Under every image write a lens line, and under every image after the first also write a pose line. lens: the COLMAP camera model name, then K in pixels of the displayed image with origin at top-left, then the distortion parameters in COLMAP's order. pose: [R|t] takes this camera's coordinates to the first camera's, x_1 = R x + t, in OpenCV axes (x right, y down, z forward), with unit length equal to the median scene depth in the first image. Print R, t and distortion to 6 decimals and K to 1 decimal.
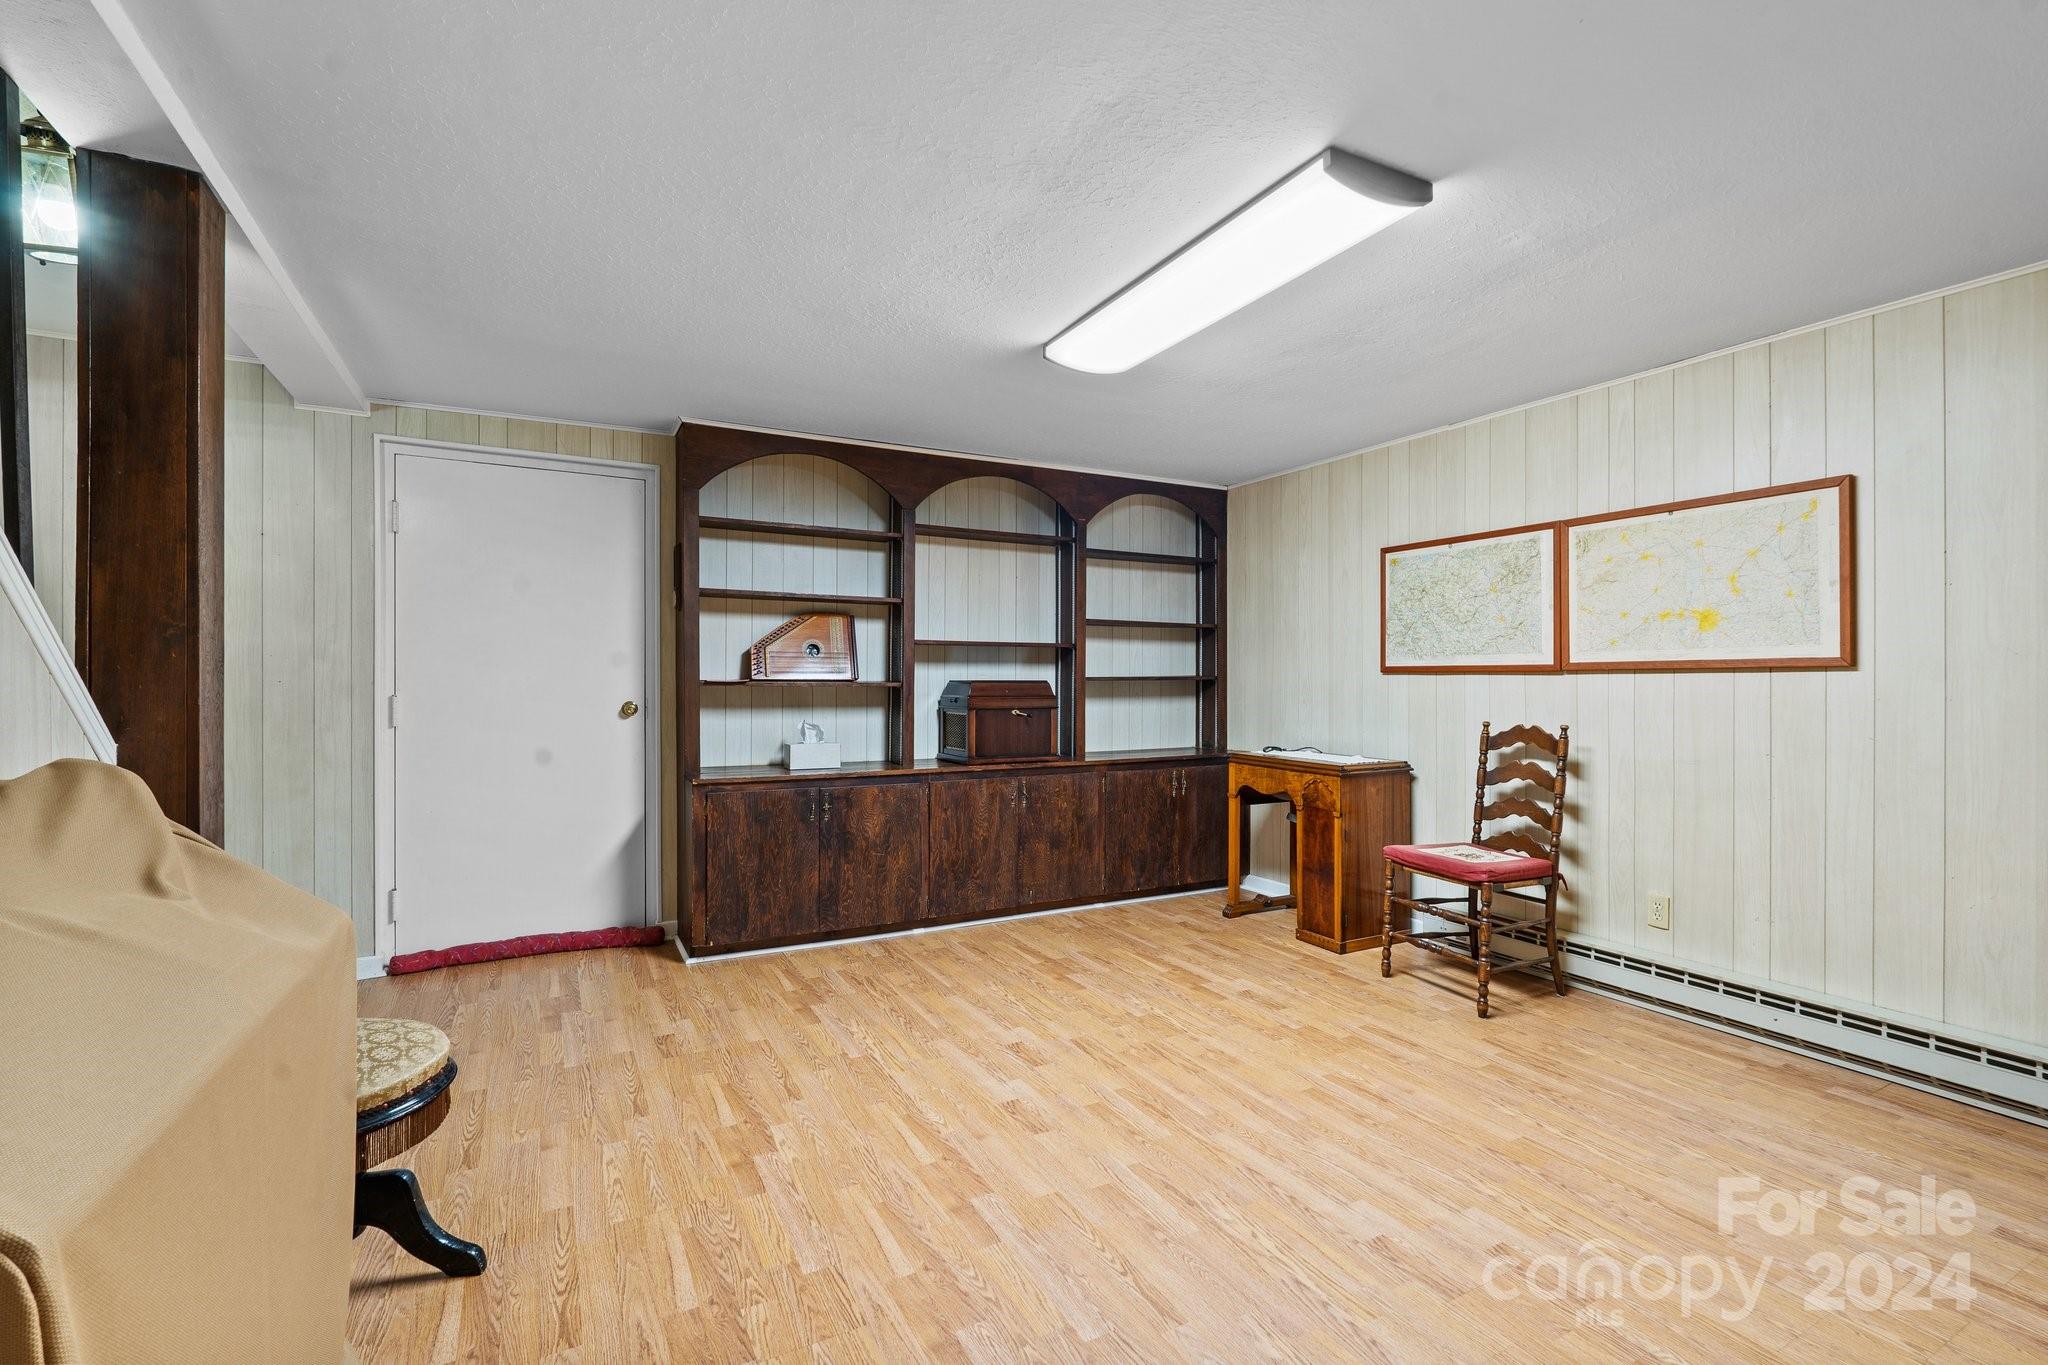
lens RADIAL K [[930.2, 0, 1043.8], [0, 930.2, 669.5], [0, 0, 1]] dist [-0.006761, 0.000523]
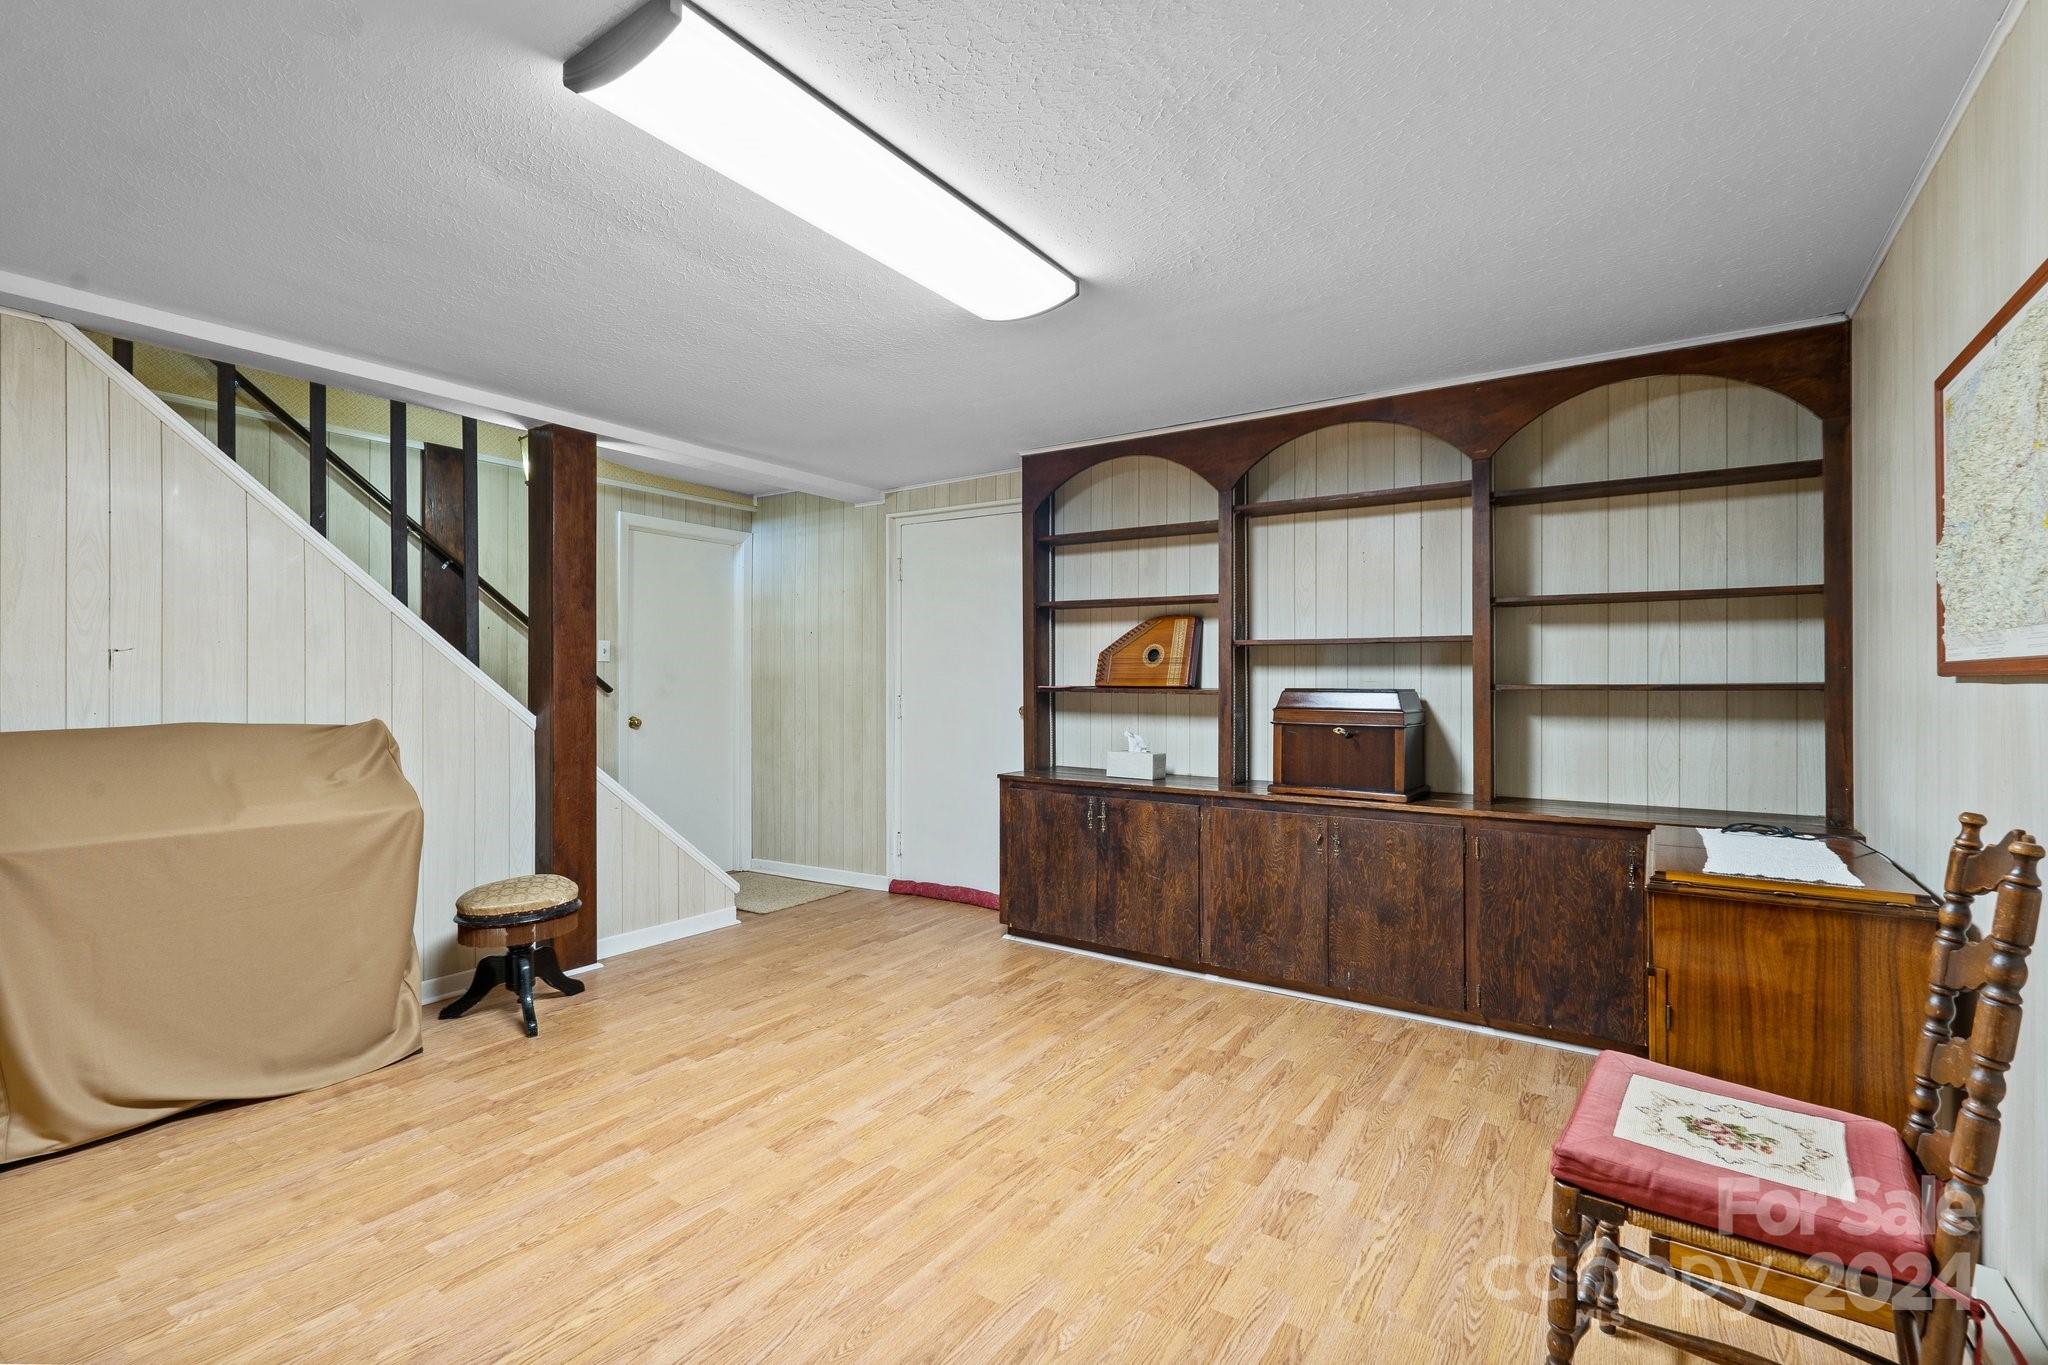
lens RADIAL K [[930.2, 0, 999.2], [0, 930.2, 671.9], [0, 0, 1]] dist [-0.006761, 0.000523]
pose [[0.437997, -0.009025, -0.898931, 0.624610], [0.006039, 0.999957, -0.007097, 0.002233], [0.898956, -0.002320, 0.438032, 0.499124]]
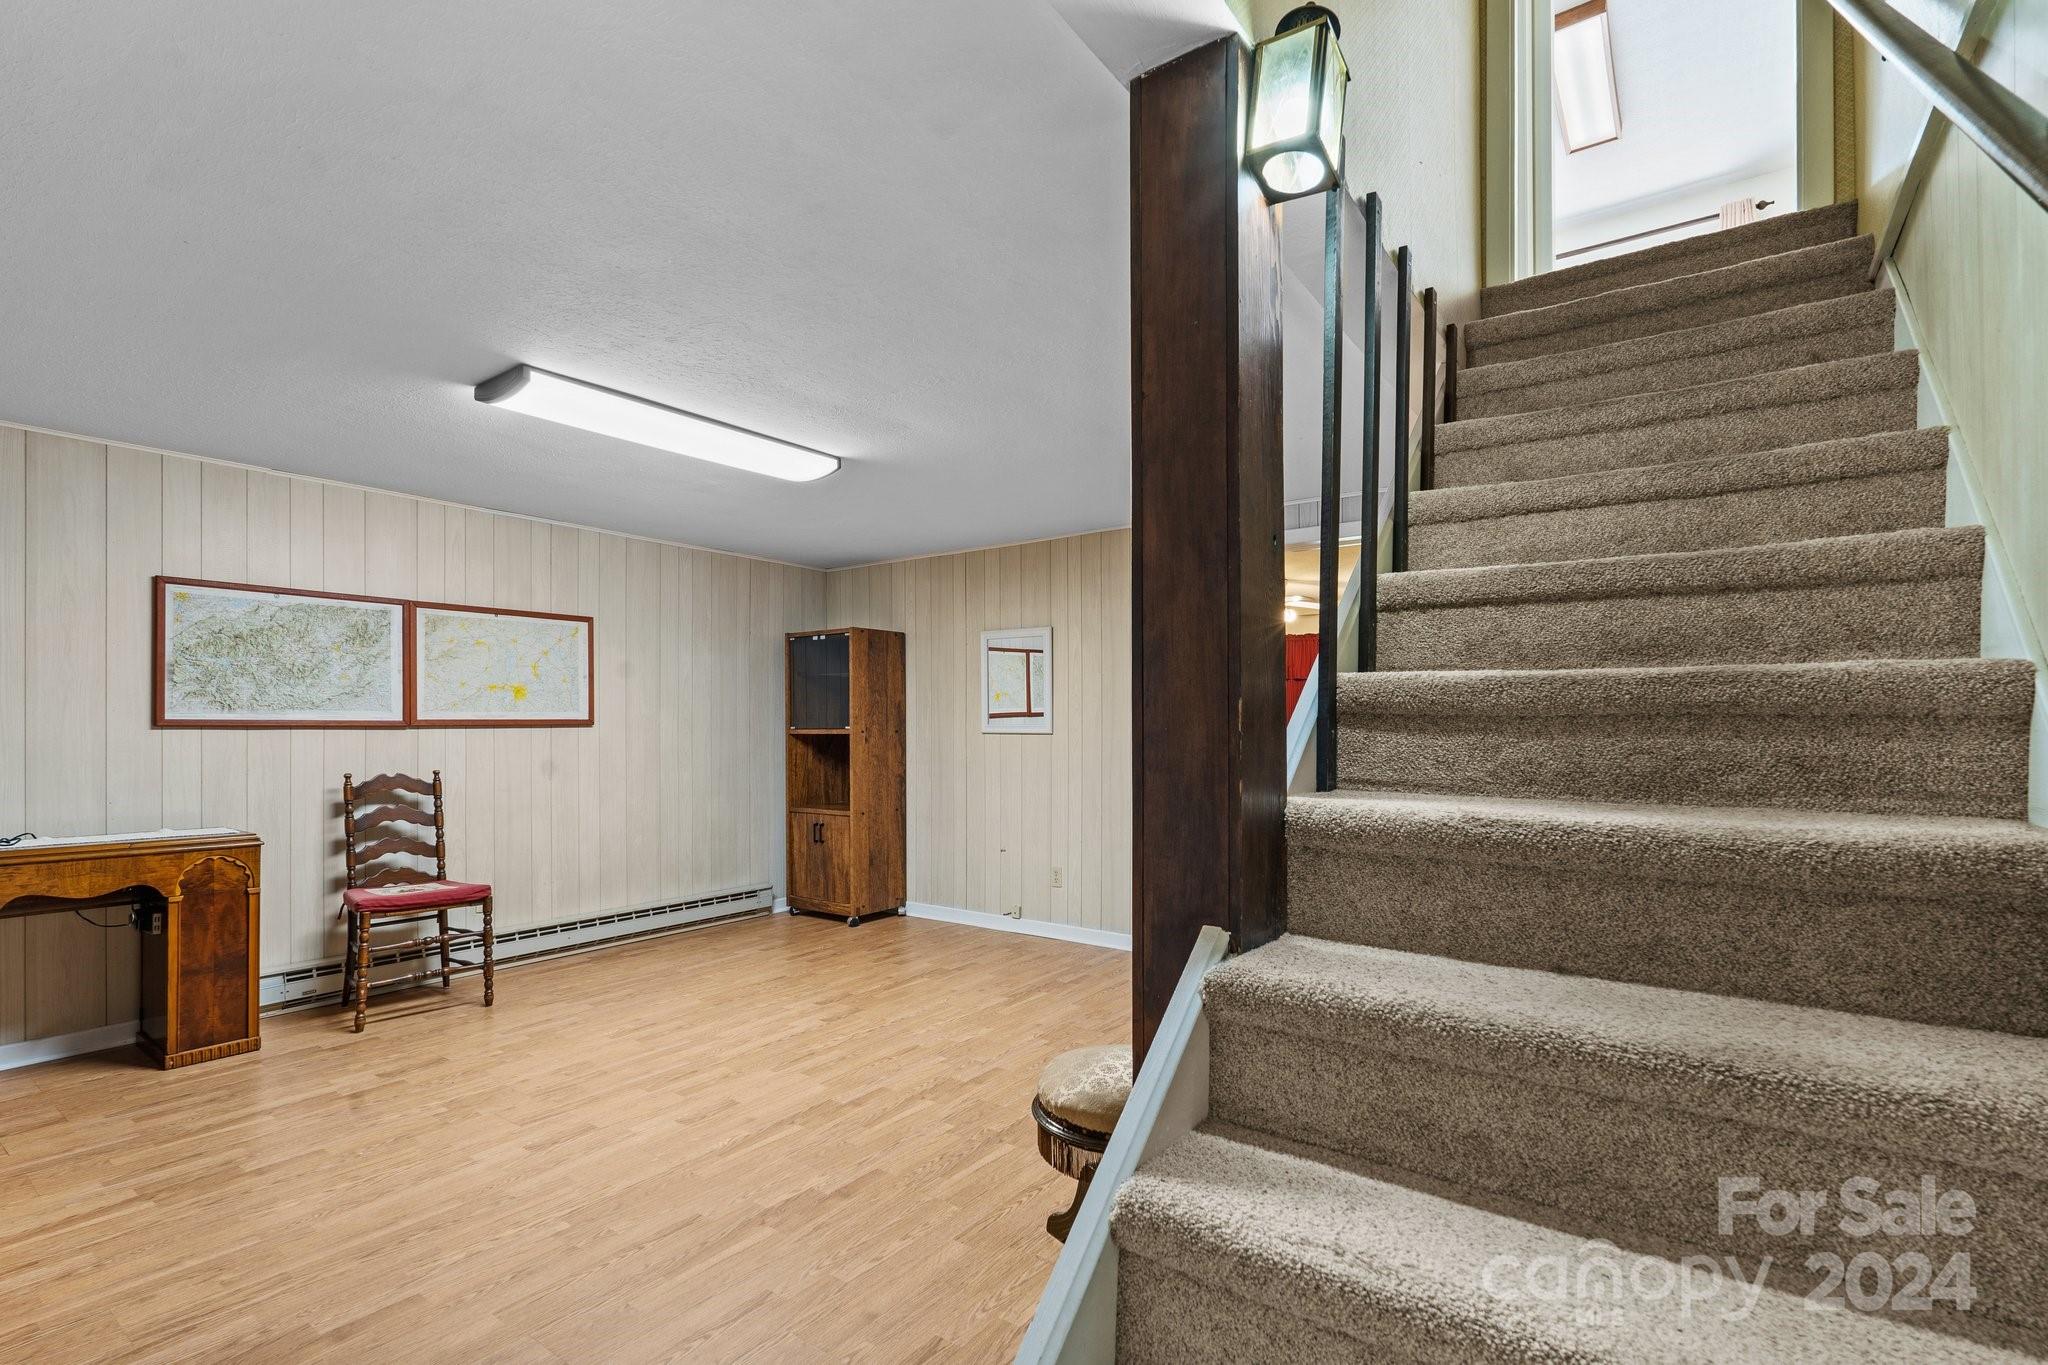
lens RADIAL K [[930.2, 0, 1040.7], [0, 930.2, 719.9], [0, 0, 1]] dist [-0.006761, 0.000523]
pose [[-0.448895, 0.007250, 0.893555, -0.816564], [-0.005183, 0.999929, -0.010717, 0.001698], [-0.893569, -0.009442, -0.448826, 0.758110]]
